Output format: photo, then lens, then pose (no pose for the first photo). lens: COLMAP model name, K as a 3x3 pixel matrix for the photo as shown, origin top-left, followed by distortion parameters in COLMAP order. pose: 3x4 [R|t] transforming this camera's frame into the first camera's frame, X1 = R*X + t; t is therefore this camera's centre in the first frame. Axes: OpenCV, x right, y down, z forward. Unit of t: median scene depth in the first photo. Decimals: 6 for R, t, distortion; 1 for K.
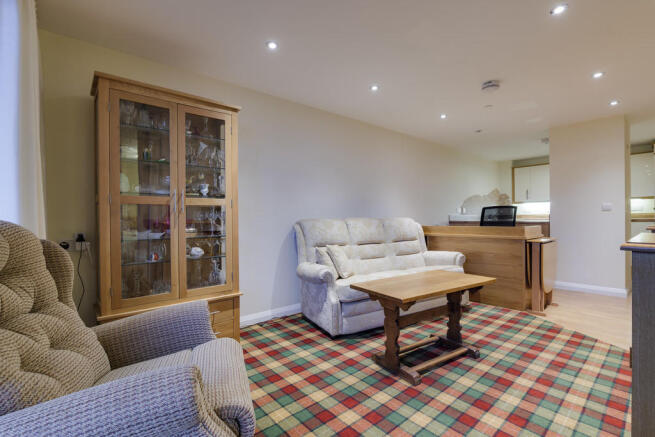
lens RADIAL K [[305.7, 0, 327.1], [0, 305.7, 218.0], [0, 0, 1]] dist [-0.010076, 0.001397]
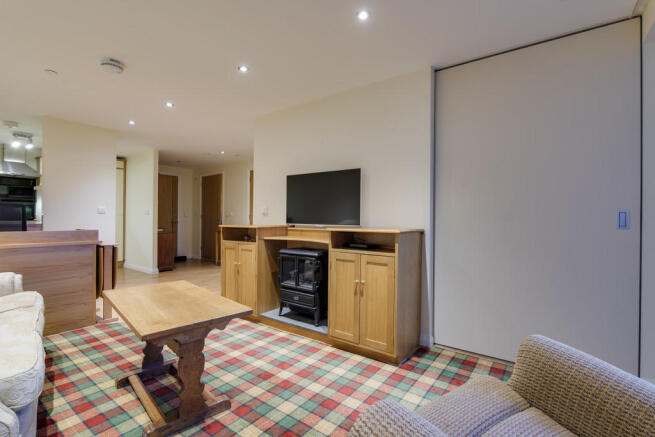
lens RADIAL K [[305.7, 0, 329.0], [0, 305.7, 218.0], [0, 0, 1]] dist [-0.010076, 0.001397]
pose [[-0.218181, 0.011001, 0.975846, -0.401653], [-0.002904, 0.999925, -0.011922, 0.003614], [-0.975904, -0.005435, -0.218133, 0.565171]]
